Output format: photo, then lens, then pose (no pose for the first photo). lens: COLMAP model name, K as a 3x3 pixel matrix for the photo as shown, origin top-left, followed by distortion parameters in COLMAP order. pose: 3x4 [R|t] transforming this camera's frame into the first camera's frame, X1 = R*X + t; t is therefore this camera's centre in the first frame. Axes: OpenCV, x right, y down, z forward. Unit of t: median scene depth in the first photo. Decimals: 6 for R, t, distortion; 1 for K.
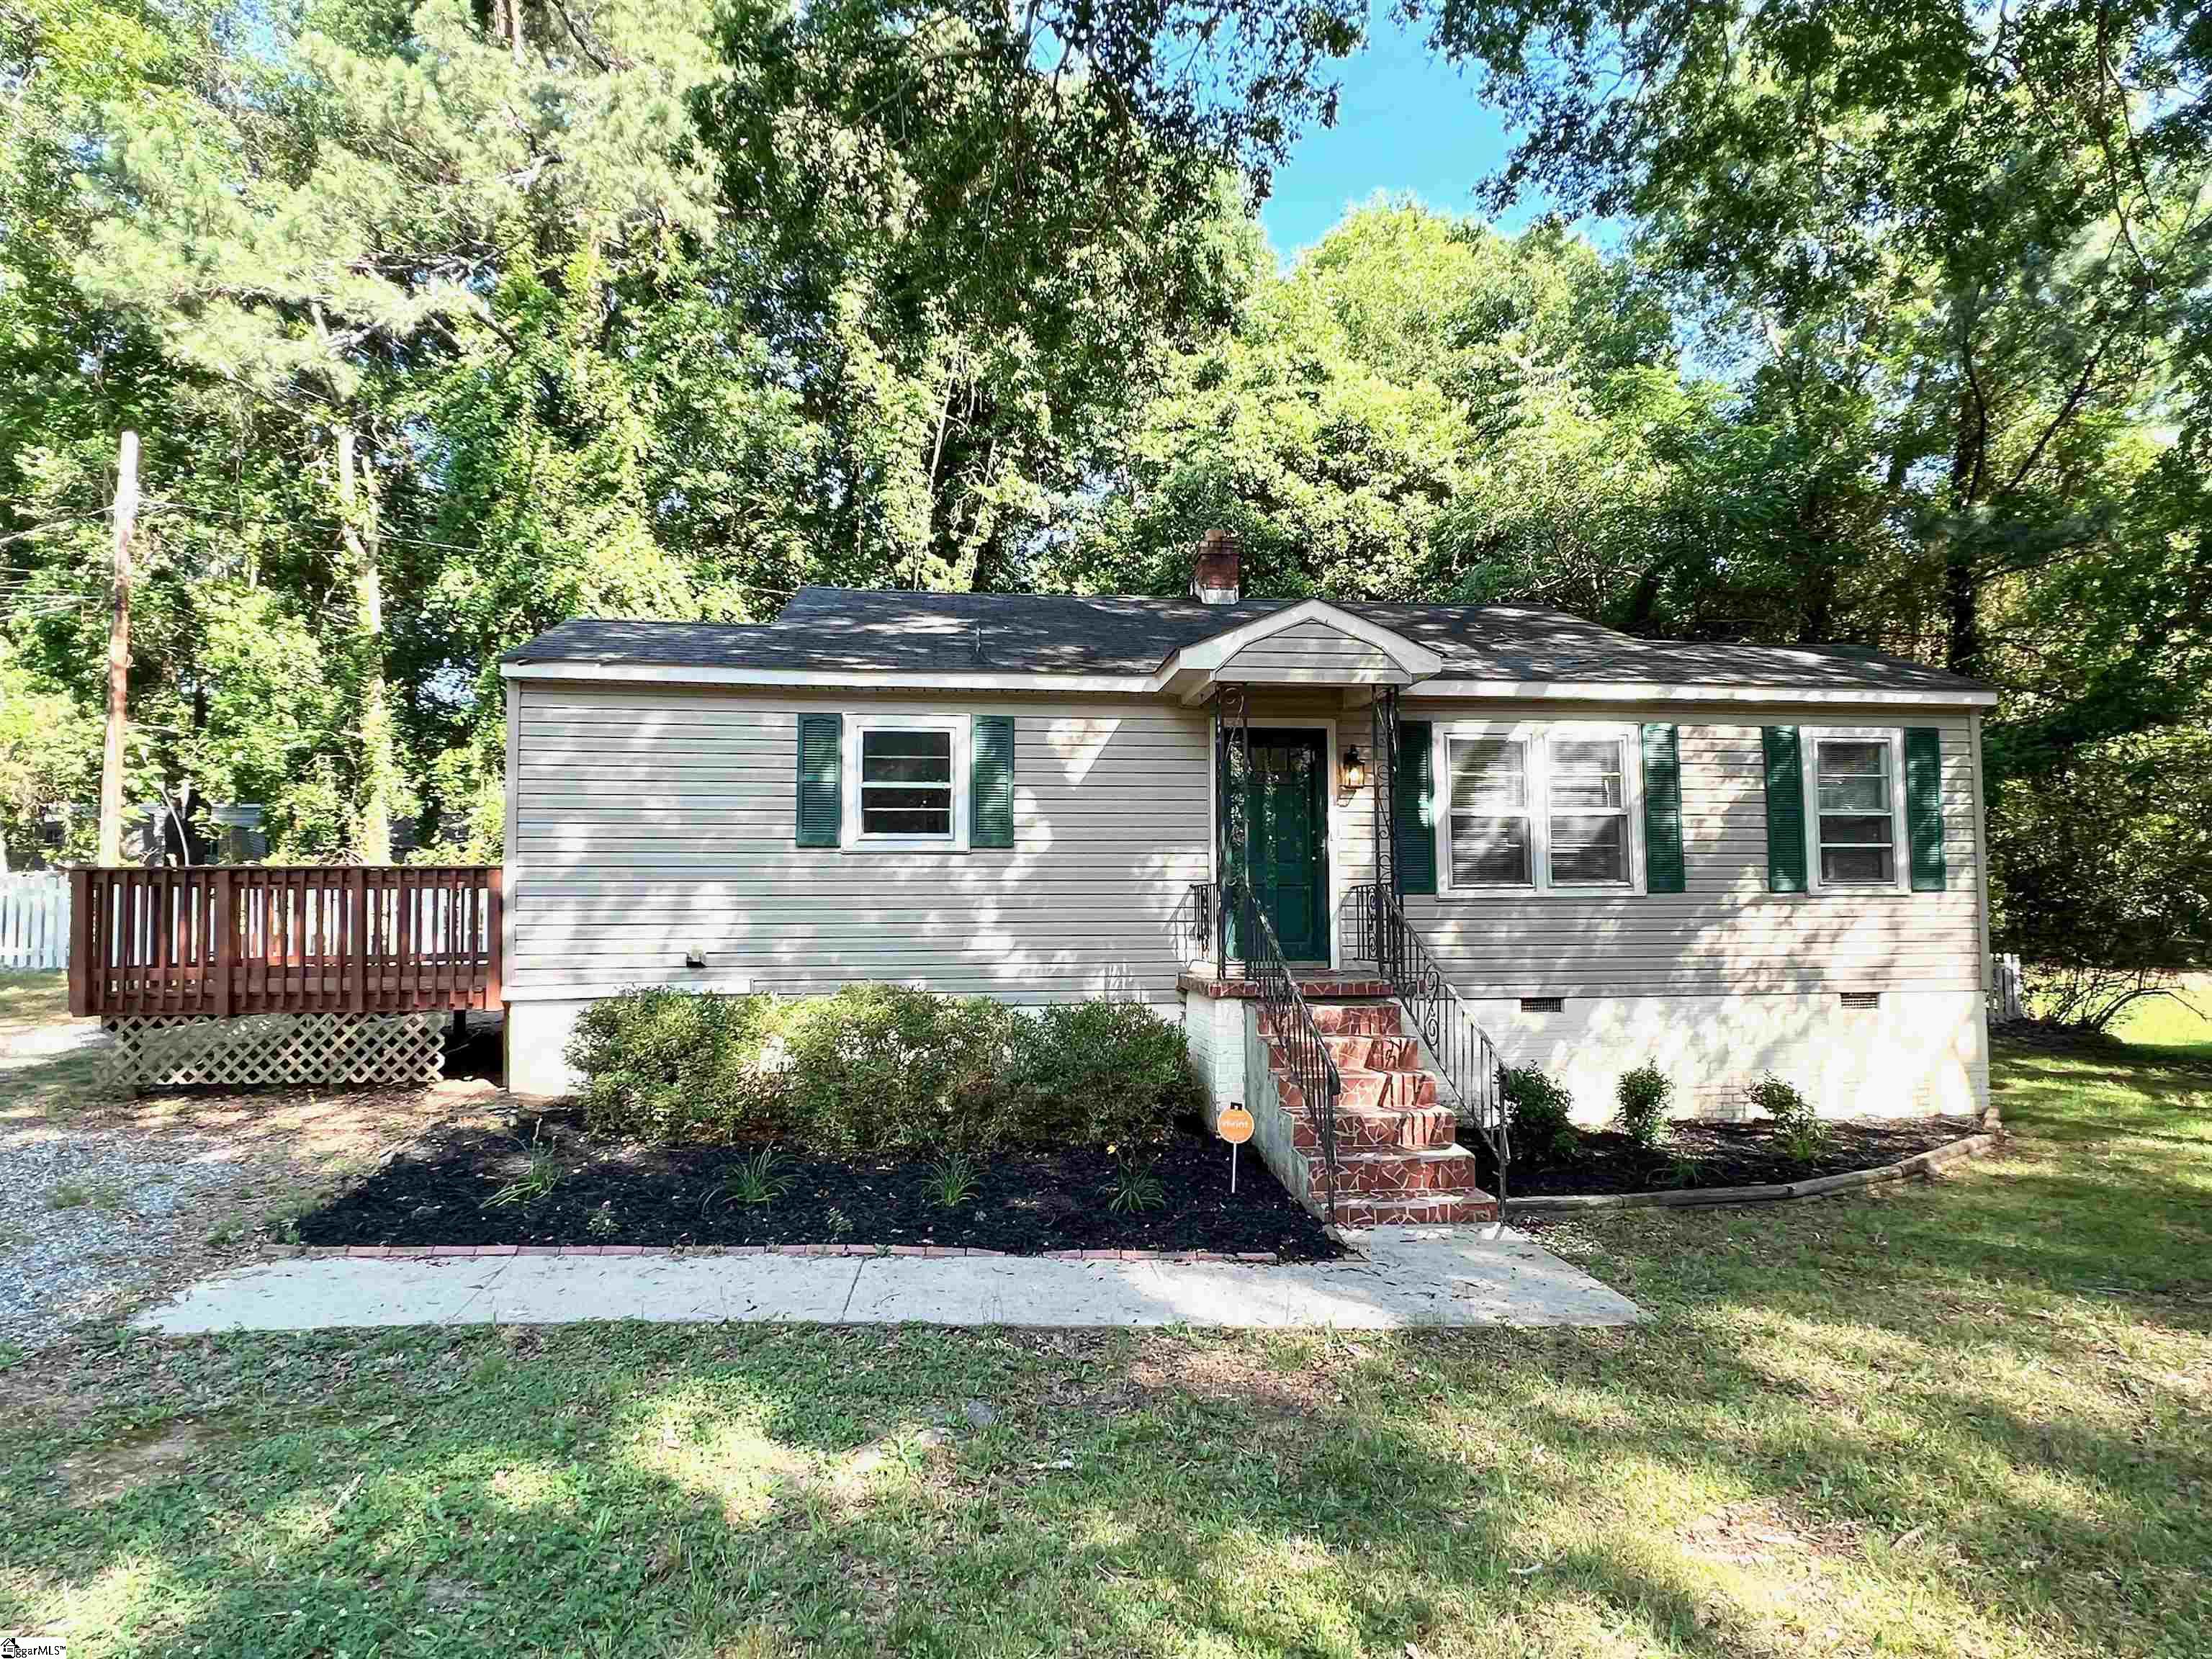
lens RADIAL K [[1225.3, 0, 1089.1], [0, 1225.3, 824.1], [0, 0, 1]] dist [0.004008, 0.002805]
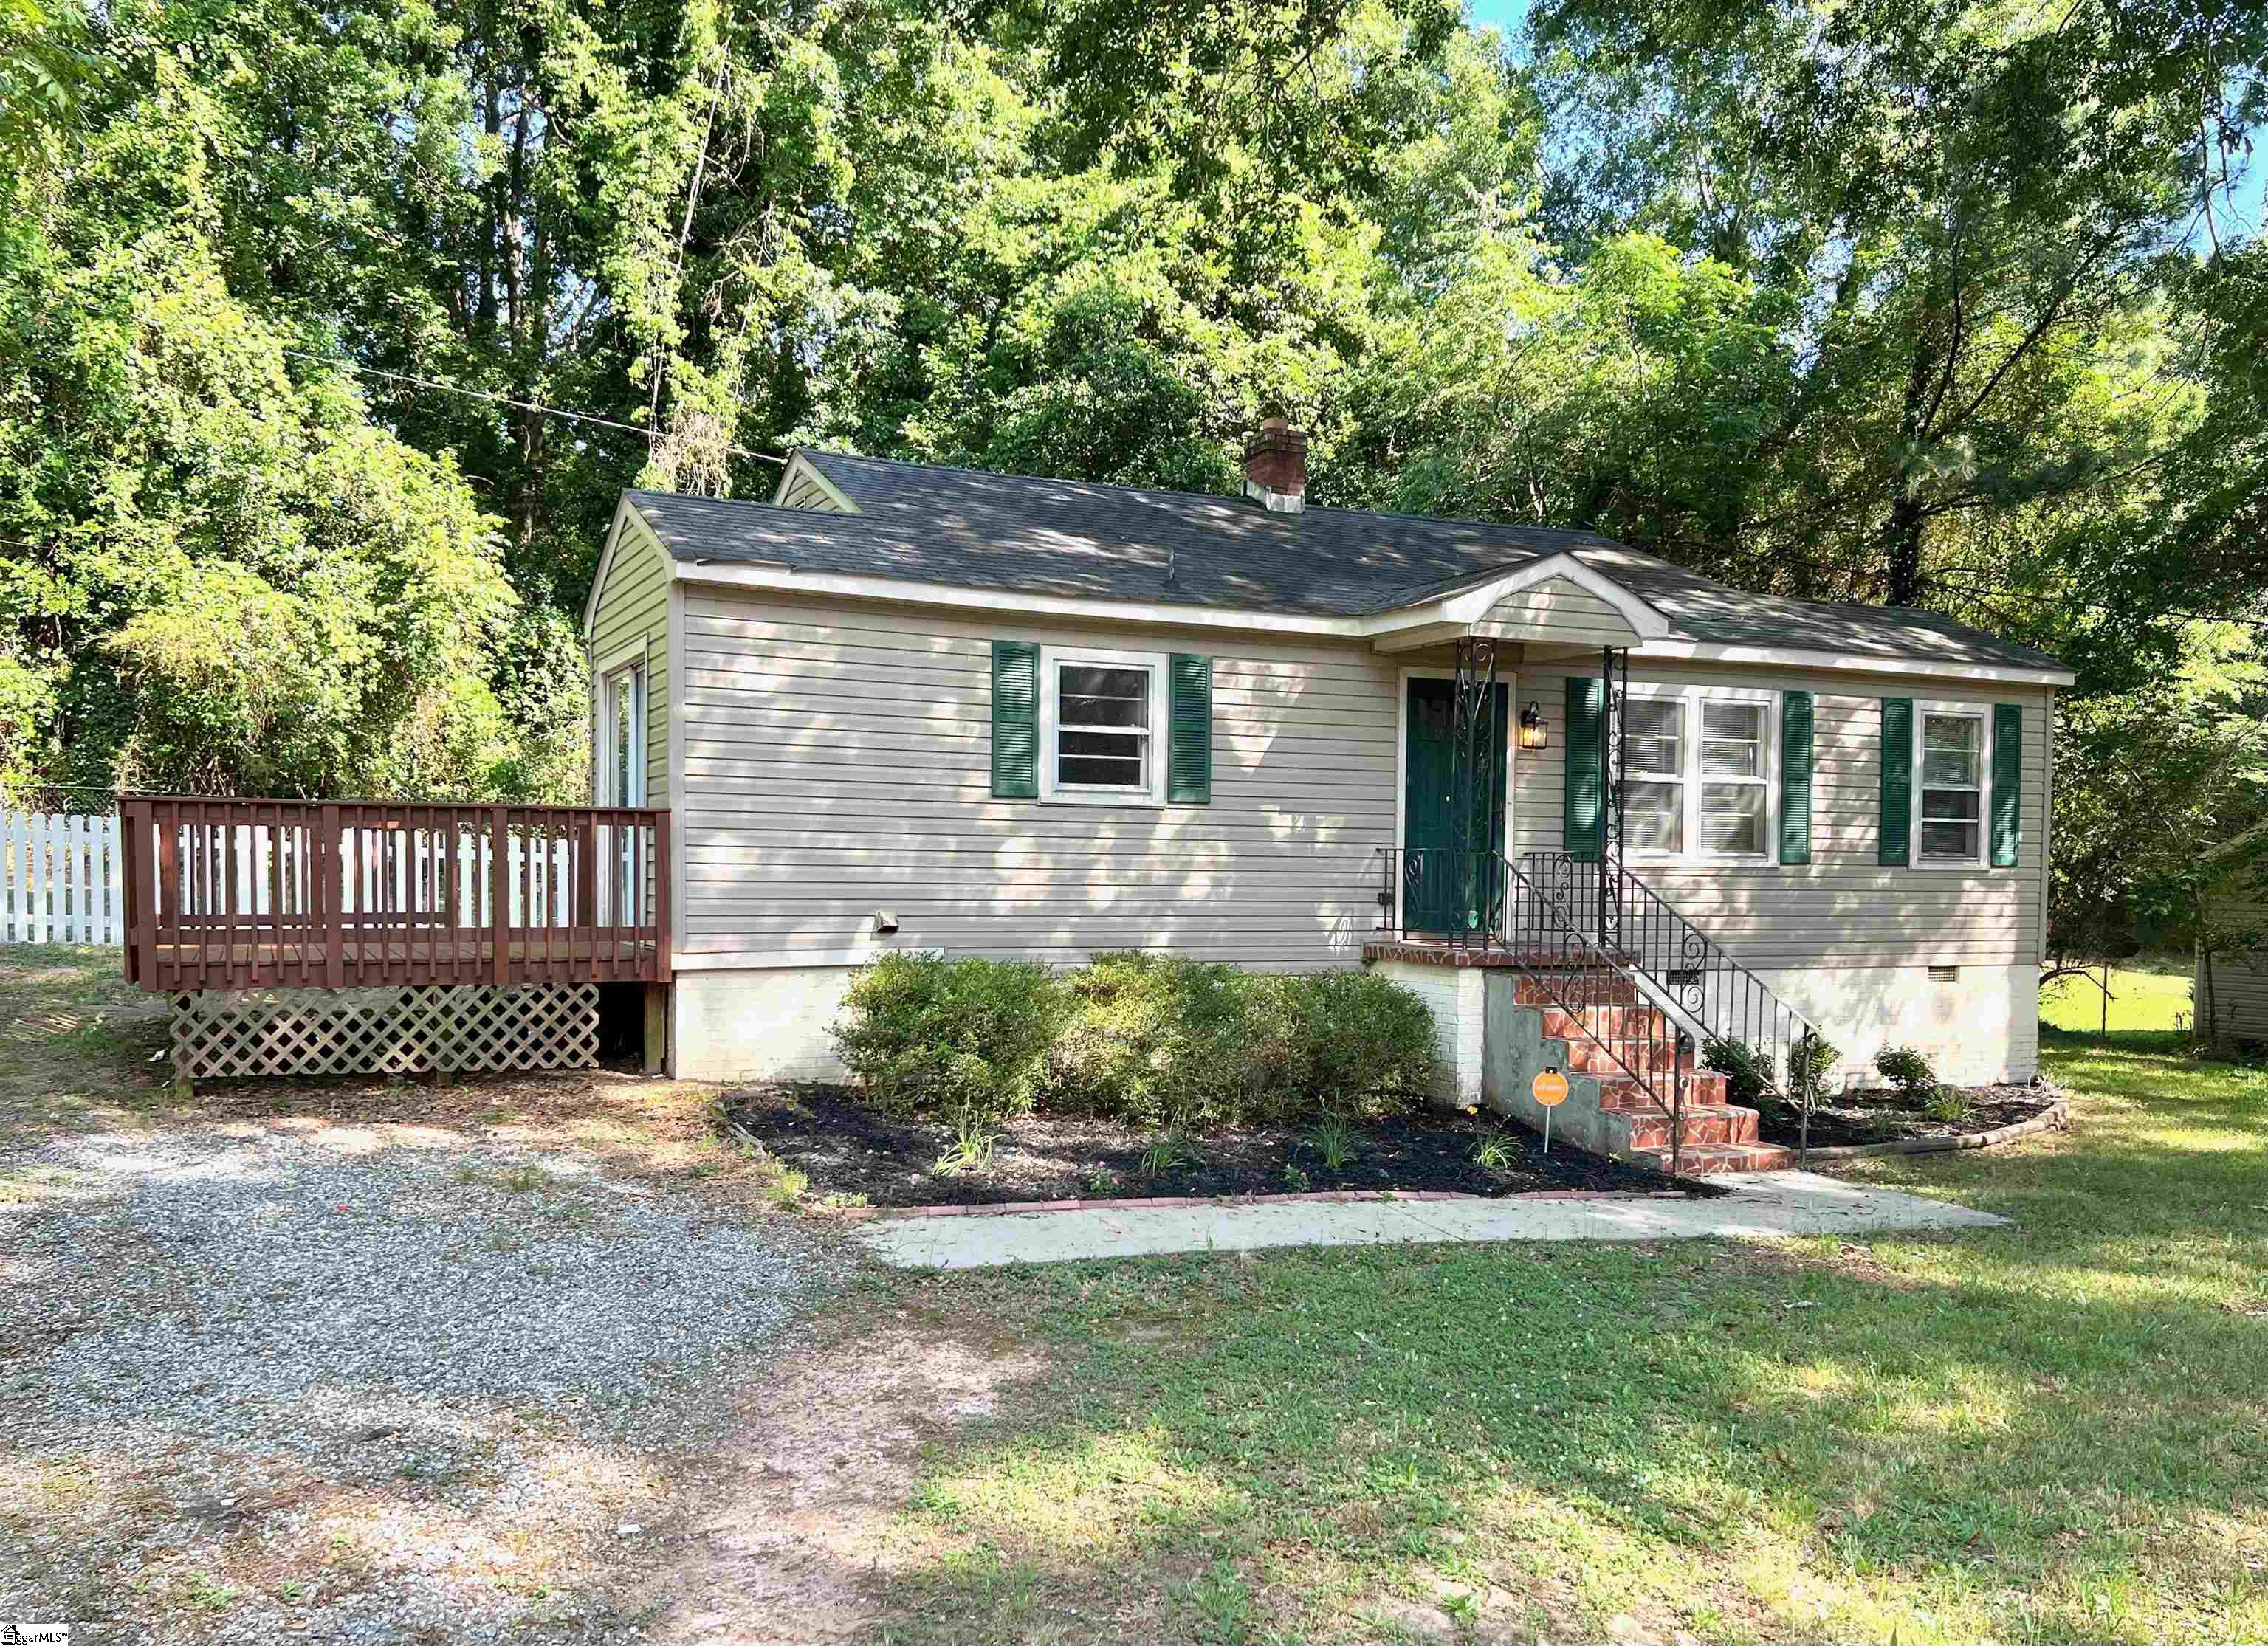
lens RADIAL K [[1822.4, 0, 1077.8], [0, 1822.4, 900.5], [0, 0, 1]] dist [0.049933, -0.029808]
pose [[0.954663, 0.011756, 0.297455, -0.230189], [-0.038871, 0.995588, 0.085408, -0.008524], [-0.295139, -0.093098, 0.950908, -0.104268]]
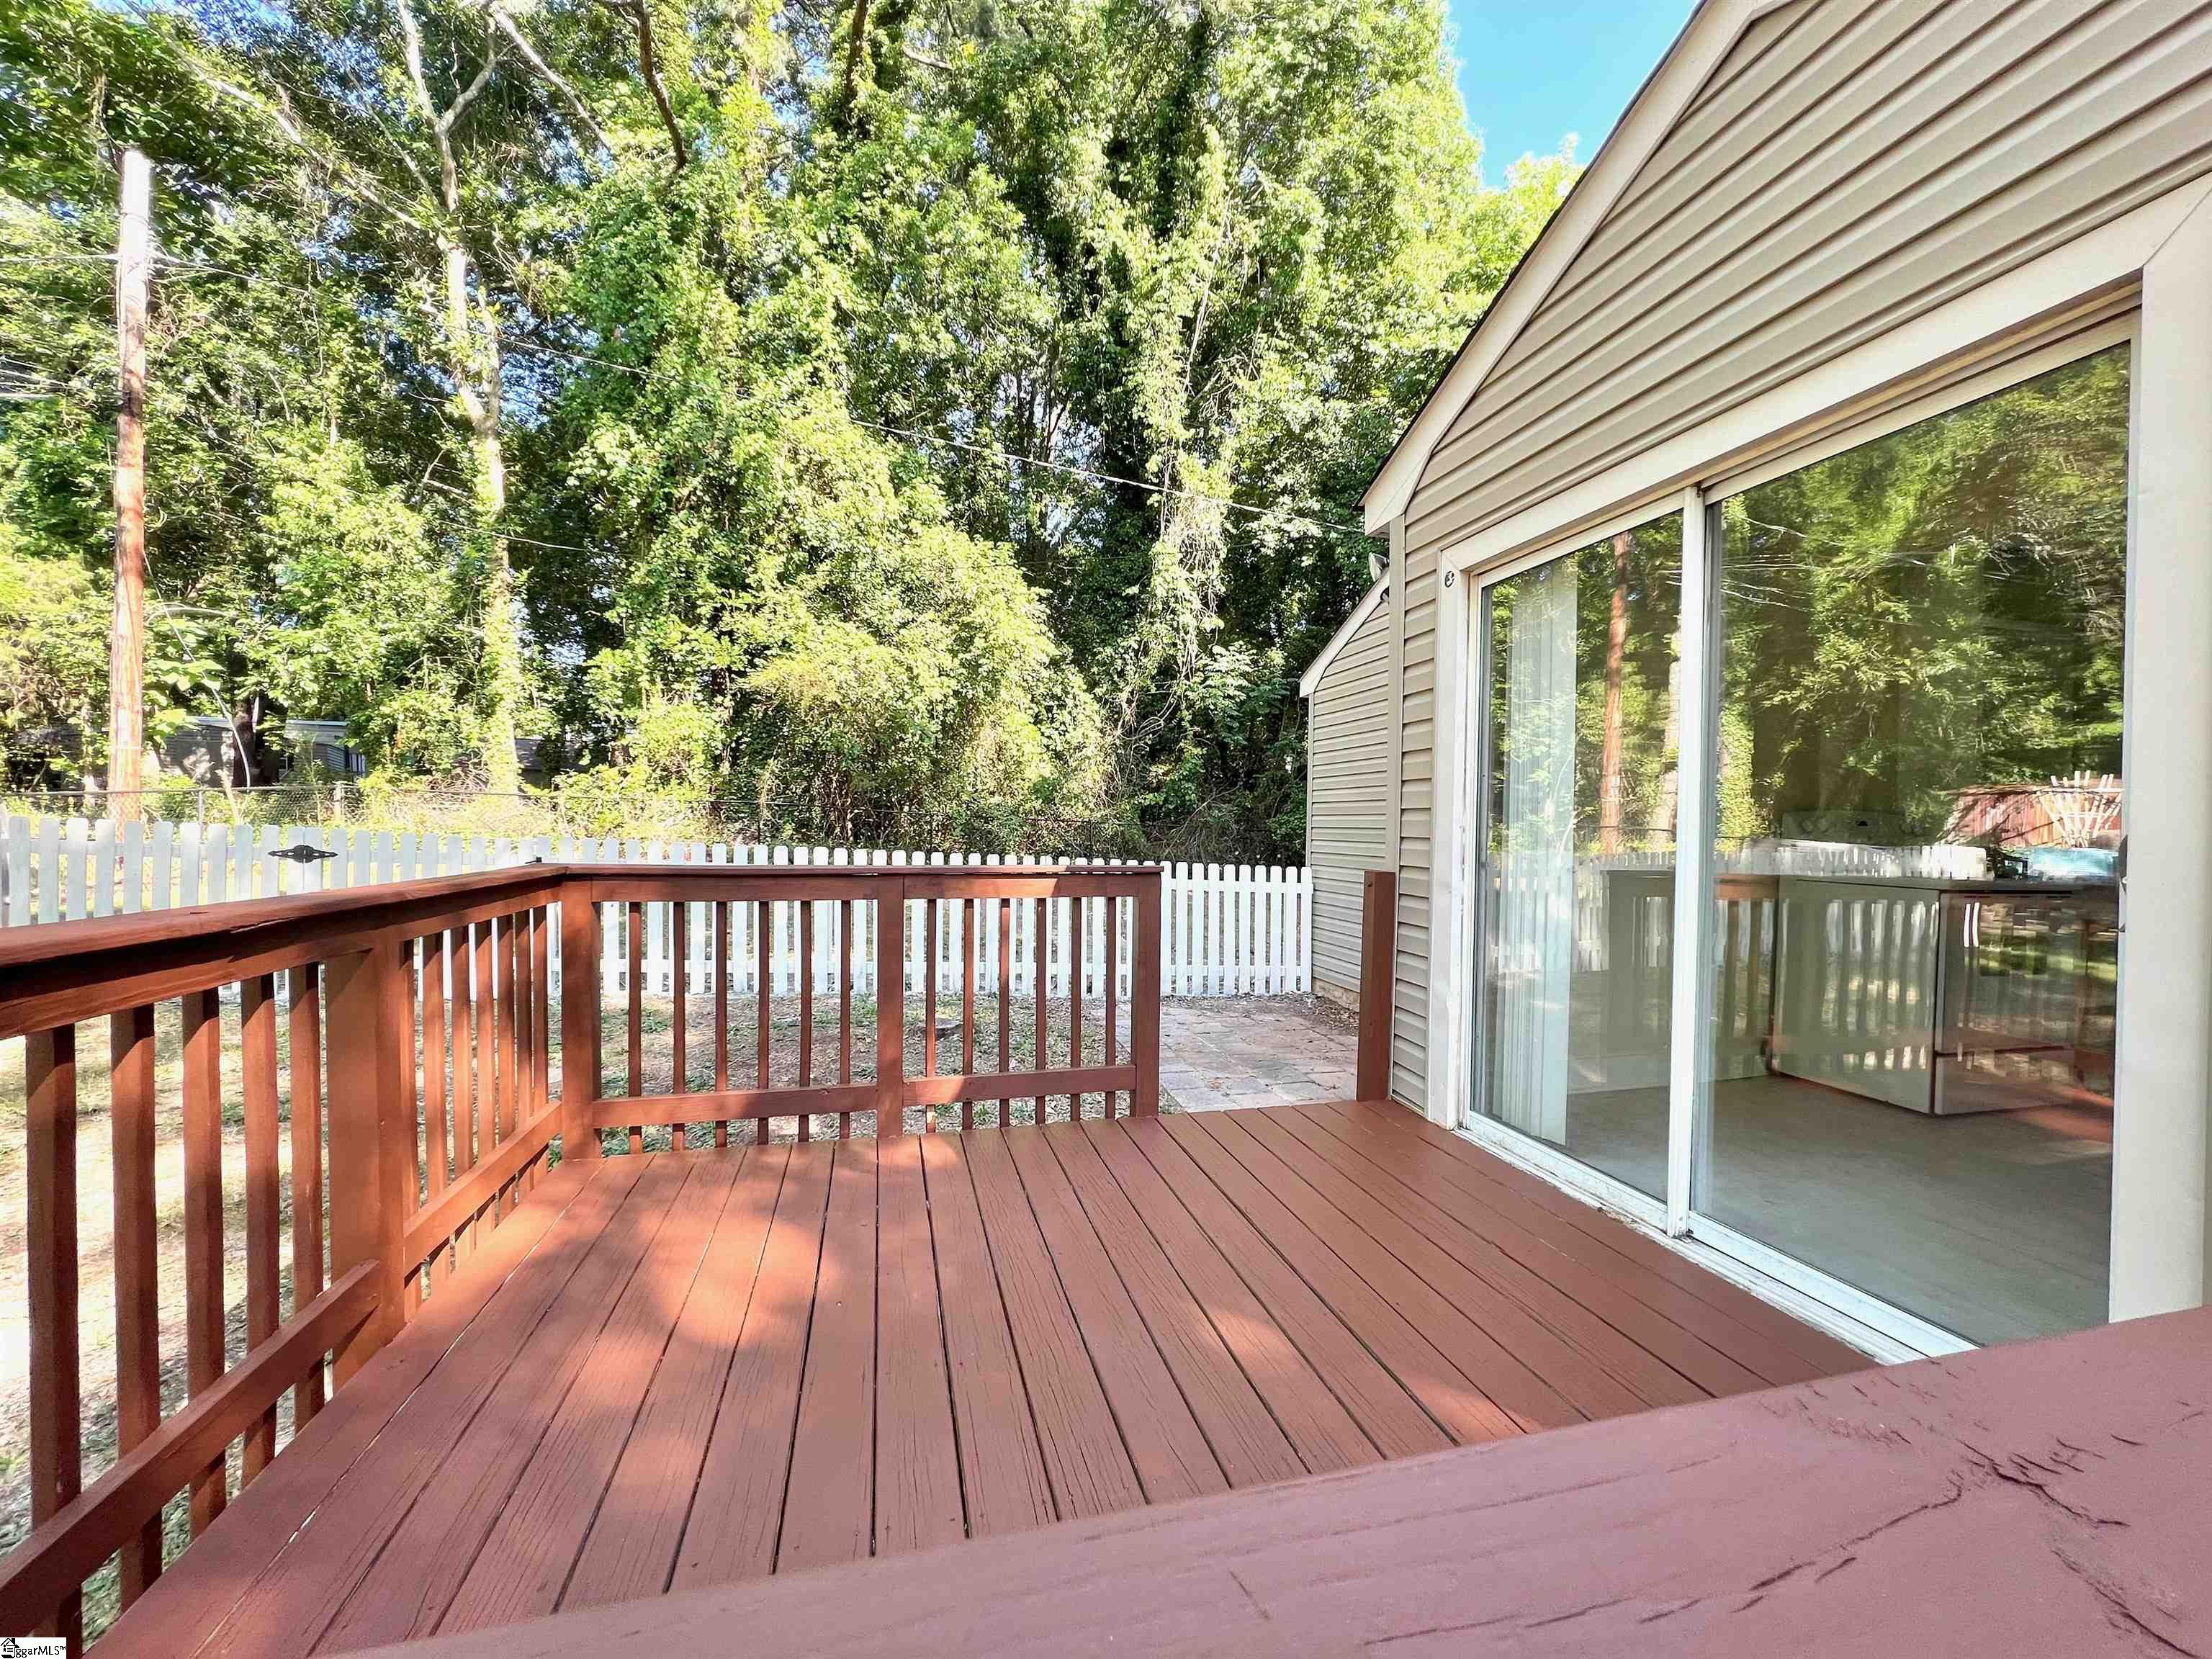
lens RADIAL K [[879.1, 0, 1109.8], [0, 879.1, 830.2], [0, 0, 1]] dist [0.001338, -0.000705]
pose [[0.990888, 0.020330, 0.133142, -0.273046], [-0.029484, 0.997307, 0.067149, 0.009236], [-0.131418, -0.070462, 0.988820, 0.380027]]
